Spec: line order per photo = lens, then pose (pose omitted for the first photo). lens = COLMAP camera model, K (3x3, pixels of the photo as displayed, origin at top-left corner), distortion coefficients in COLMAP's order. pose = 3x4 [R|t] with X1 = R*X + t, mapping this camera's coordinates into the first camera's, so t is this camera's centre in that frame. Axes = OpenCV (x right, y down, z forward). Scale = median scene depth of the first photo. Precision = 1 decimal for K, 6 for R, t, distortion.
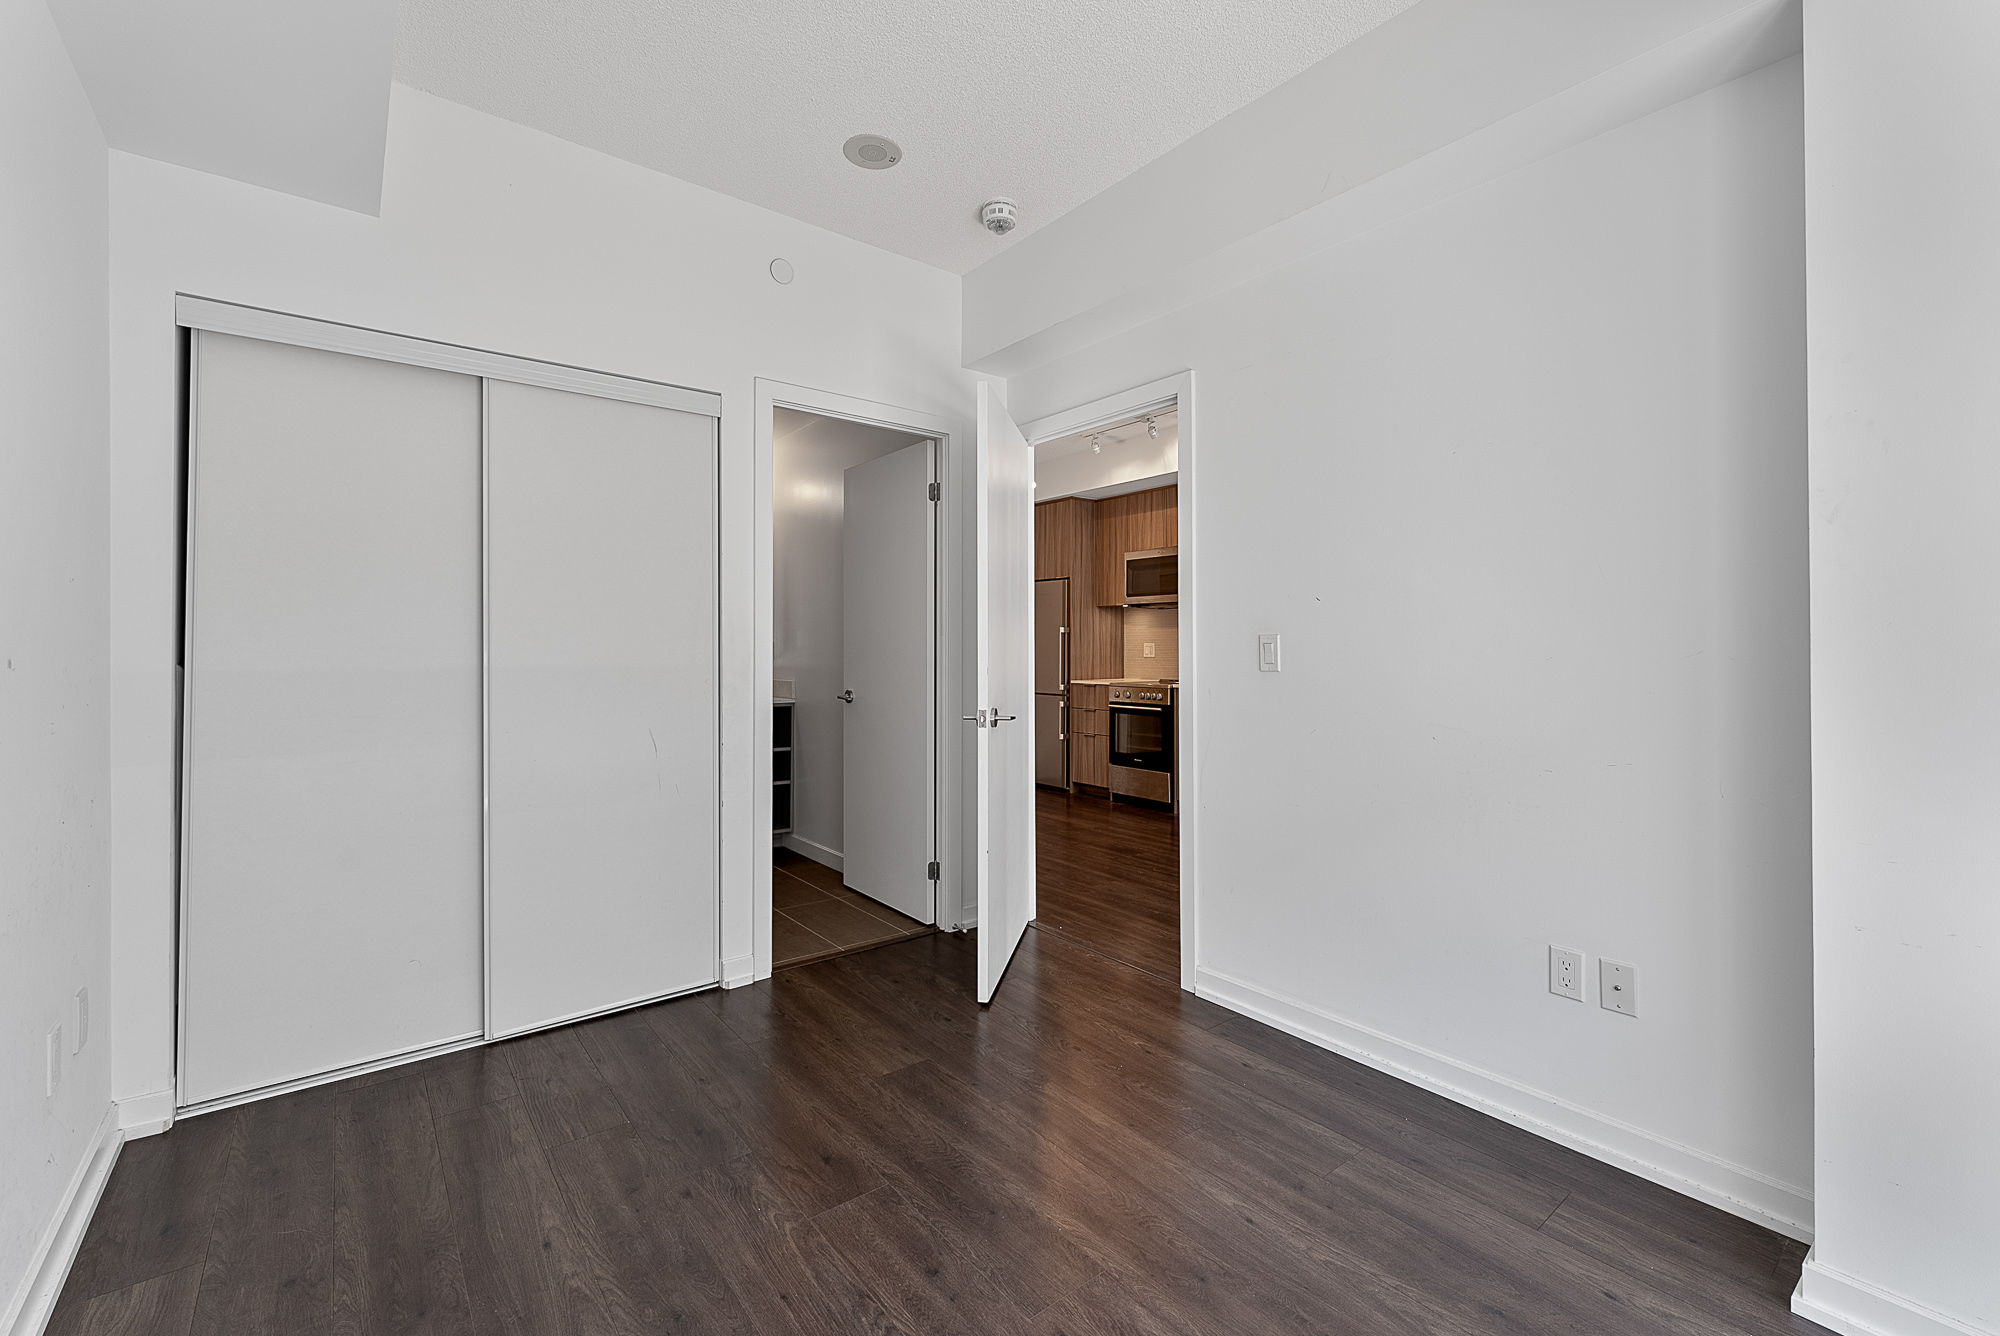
lens RADIAL K [[832.2, 0, 988.3], [0, 832.2, 639.2], [0, 0, 1]] dist [0.006255, -0.001412]
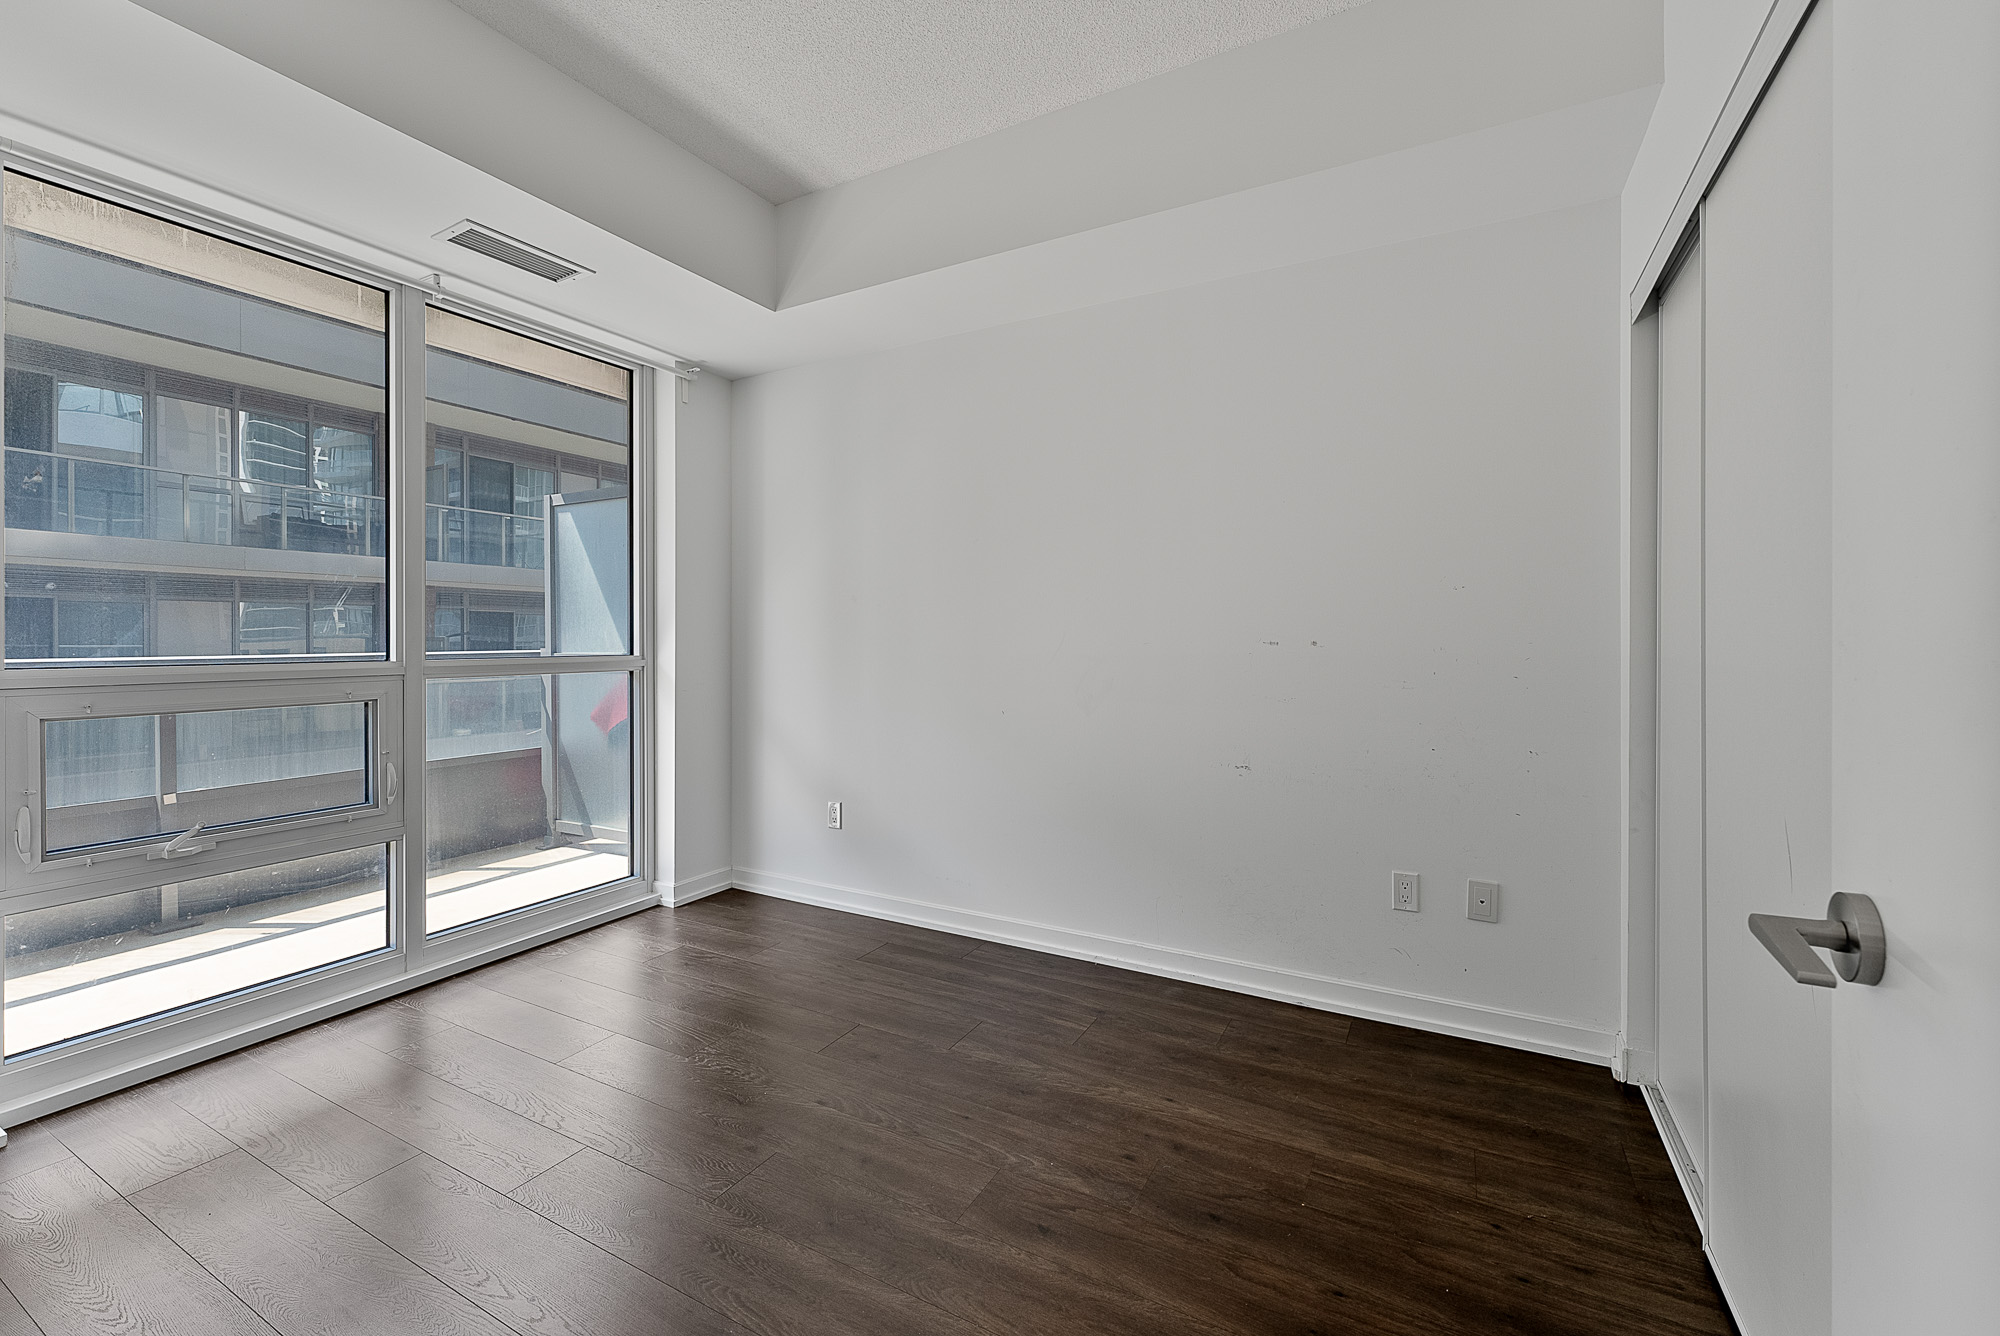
lens RADIAL K [[832.2, 0, 997.6], [0, 832.2, 654.3], [0, 0, 1]] dist [0.006255, -0.001412]
pose [[-0.917193, 0.012196, -0.398256, 0.178554], [0.010541, 0.999924, 0.006347, 0.023671], [0.398304, 0.001623, -0.917252, 1.705915]]
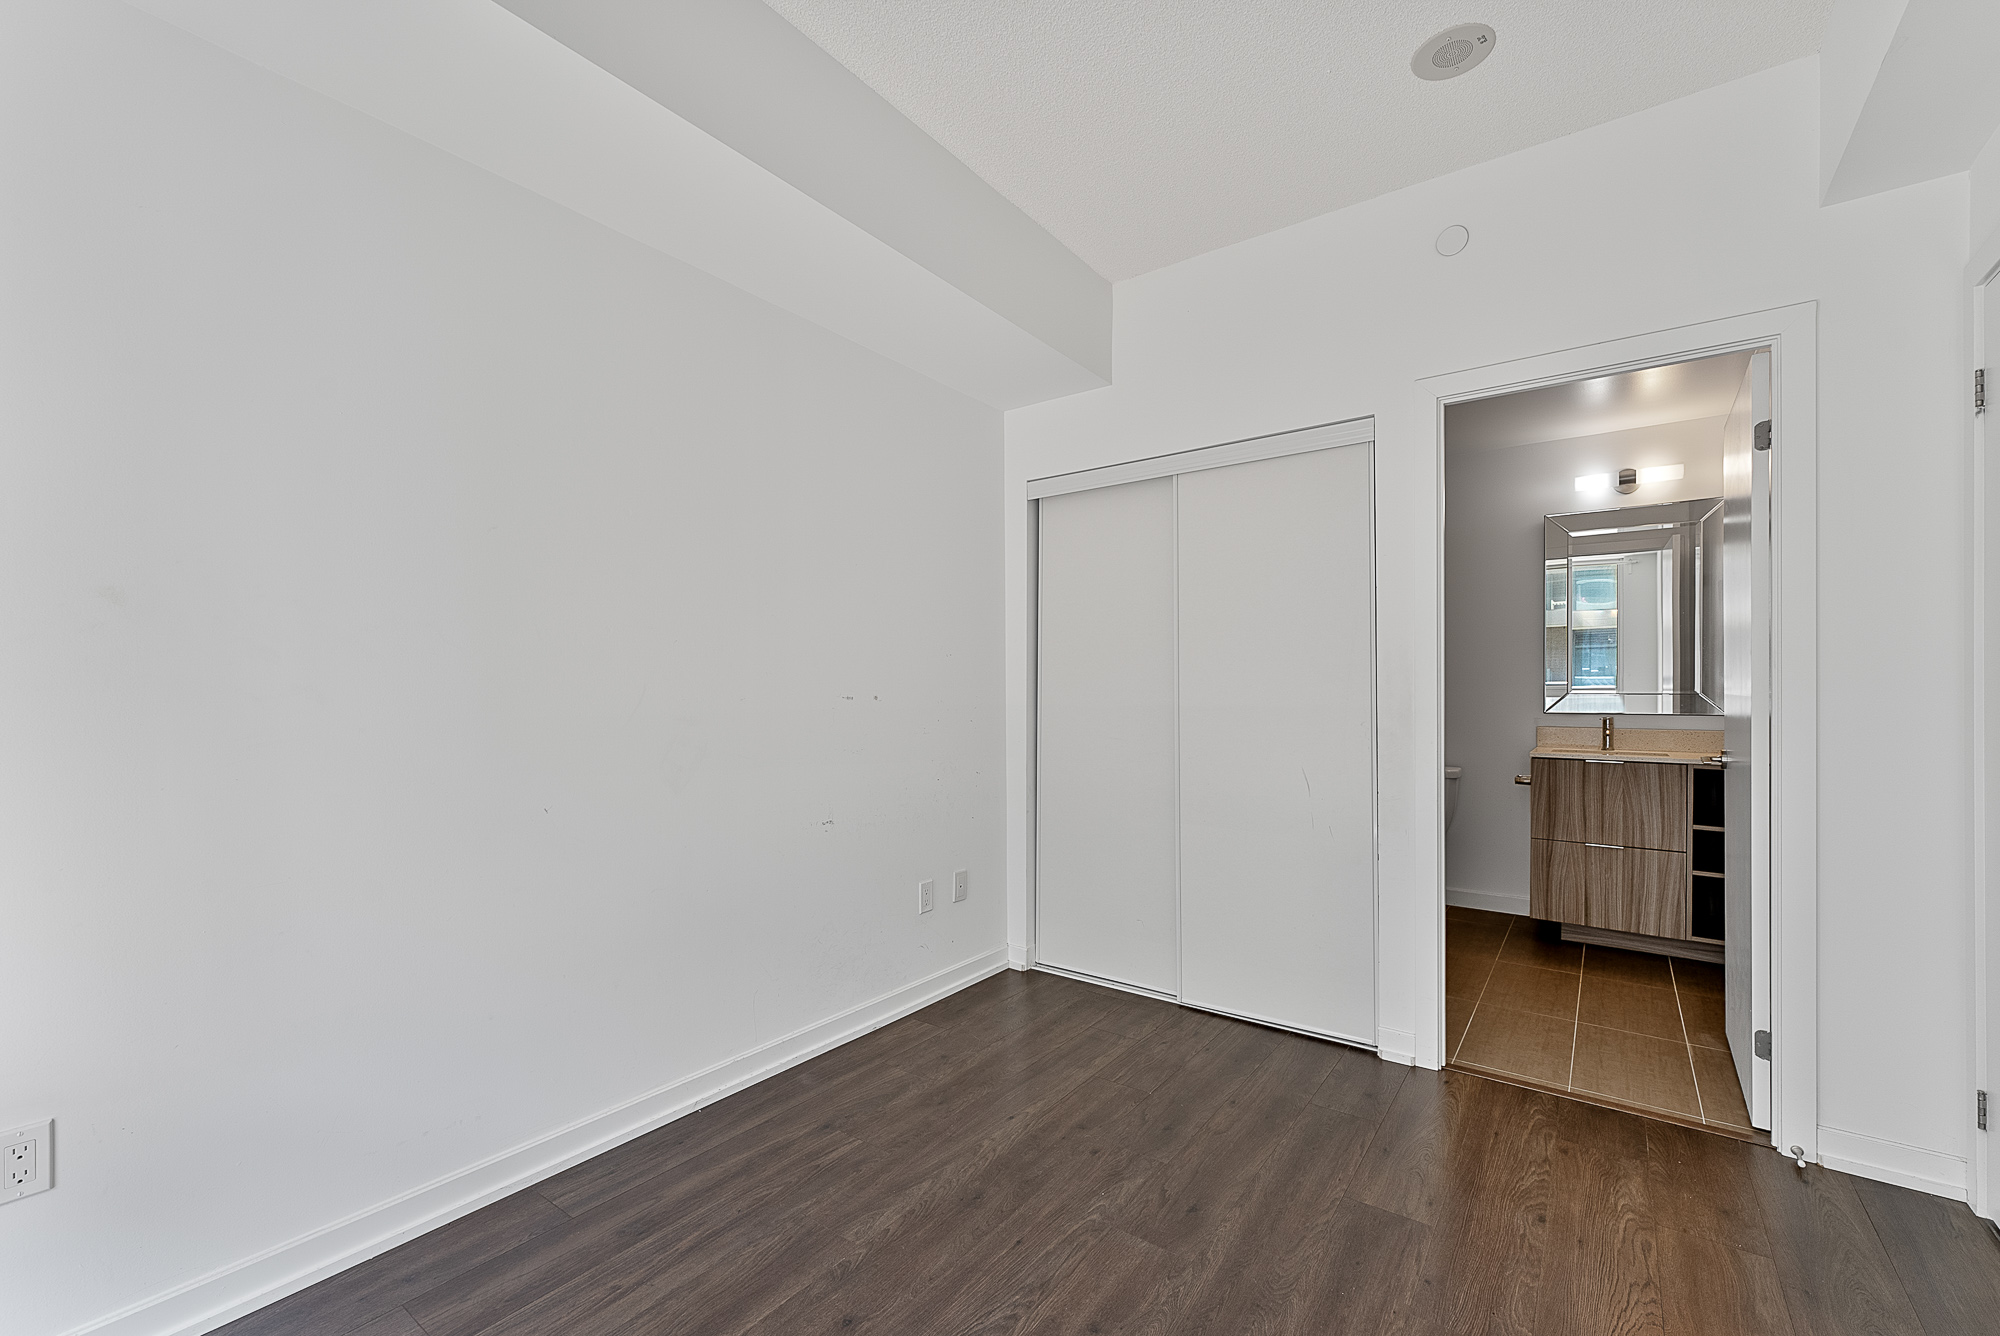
lens RADIAL K [[832.2, 0, 1001.9], [0, 832.2, 686.1], [0, 0, 1]] dist [0.006255, -0.001412]
pose [[0.281593, -0.006003, -0.959515, 0.665541], [0.013414, 0.999907, -0.002319, 0.005774], [0.959440, -0.012218, 0.281647, 0.495990]]
